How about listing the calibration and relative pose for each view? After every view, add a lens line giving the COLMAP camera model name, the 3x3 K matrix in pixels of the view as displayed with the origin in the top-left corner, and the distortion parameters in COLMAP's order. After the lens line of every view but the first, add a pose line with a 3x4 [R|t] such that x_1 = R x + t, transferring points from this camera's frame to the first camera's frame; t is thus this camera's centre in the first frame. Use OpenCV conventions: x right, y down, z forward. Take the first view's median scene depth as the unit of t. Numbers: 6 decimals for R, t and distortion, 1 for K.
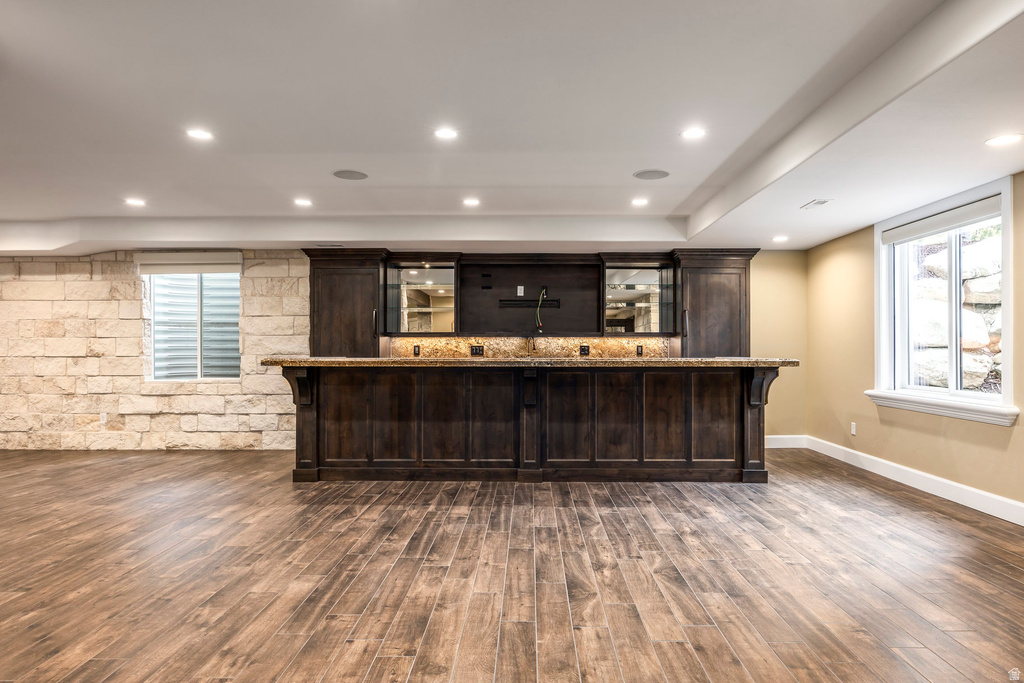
lens RADIAL K [[628.9, 0, 521.7], [0, 628.9, 347.5], [0, 0, 1]] dist [0.000000, -0.004872]
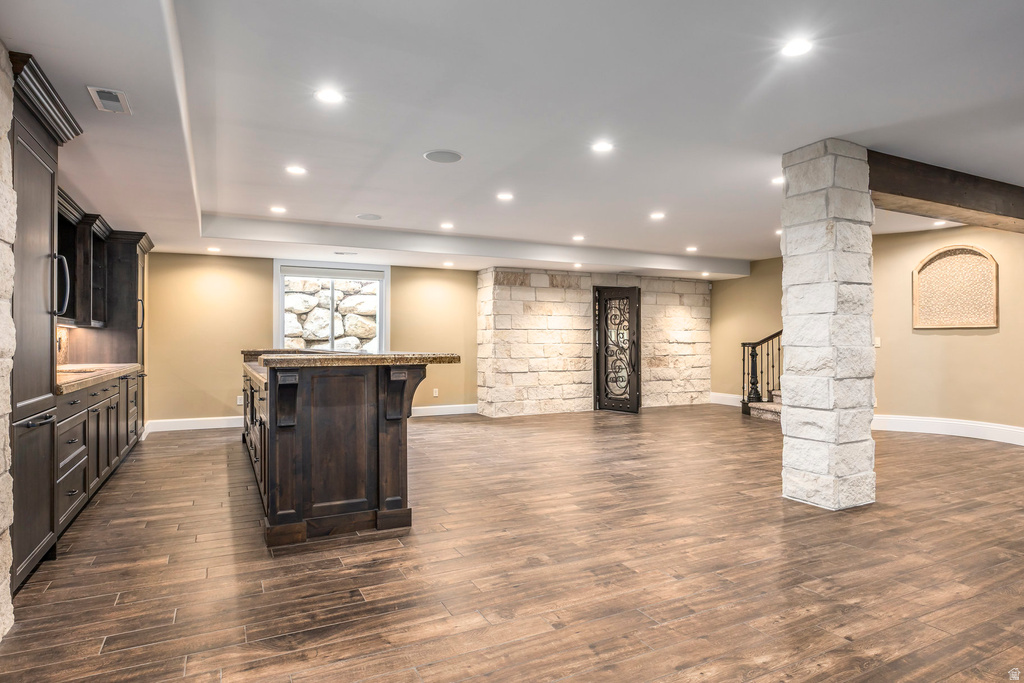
lens RADIAL K [[595.3, 0, 512.9], [0, 595.3, 343.0], [0, 0, 1]] dist [-0.034098, -0.001489]
pose [[-0.461692, 0.002079, 0.887038, -1.031315], [-0.003344, 0.999986, -0.004084, 0.010954], [-0.887034, -0.004852, -0.461679, 1.224847]]
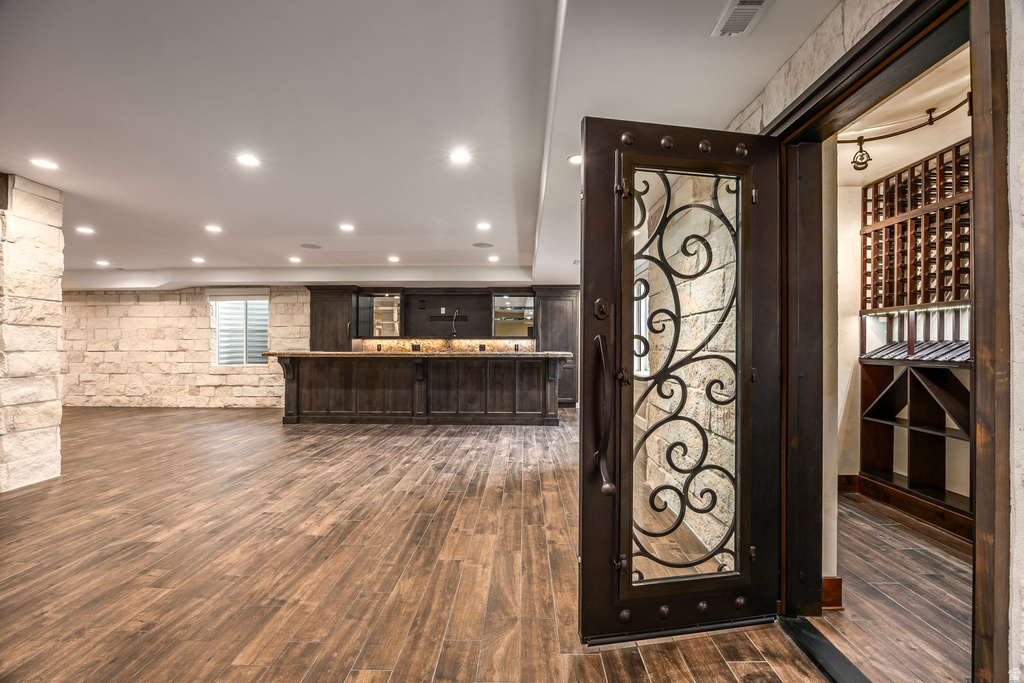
lens RADIAL K [[444.5, 0, 508.9], [0, 444.5, 344.2], [0, 0, 1]] dist [-0.011386, -0.000125]
pose [[0.999721, 0.000537, -0.023613, 0.283033], [-0.000601, 0.999996, -0.002715, -0.000849], [0.023611, 0.002728, 0.999717, -0.195241]]
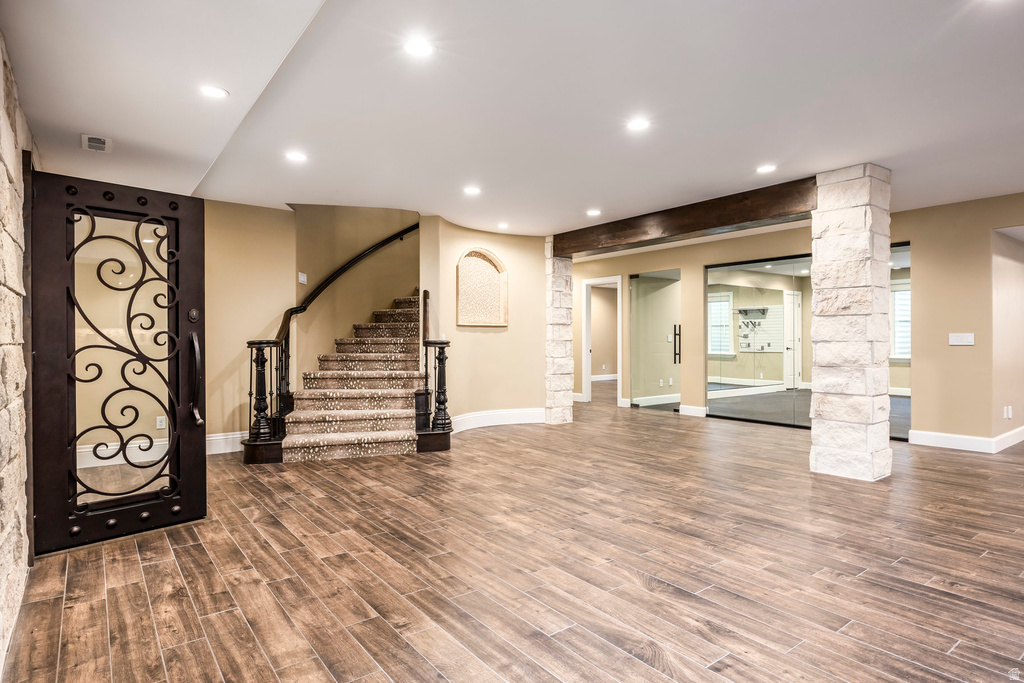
lens RADIAL K [[560.1, 0, 524.1], [0, 560.1, 340.0], [0, 0, 1]] dist [-0.006698, -0.001955]
pose [[-0.781848, 0.005076, -0.623448, 0.438425], [0.006614, 0.999978, -0.000154, 0.003107], [0.623434, -0.004244, -0.781865, 0.848090]]
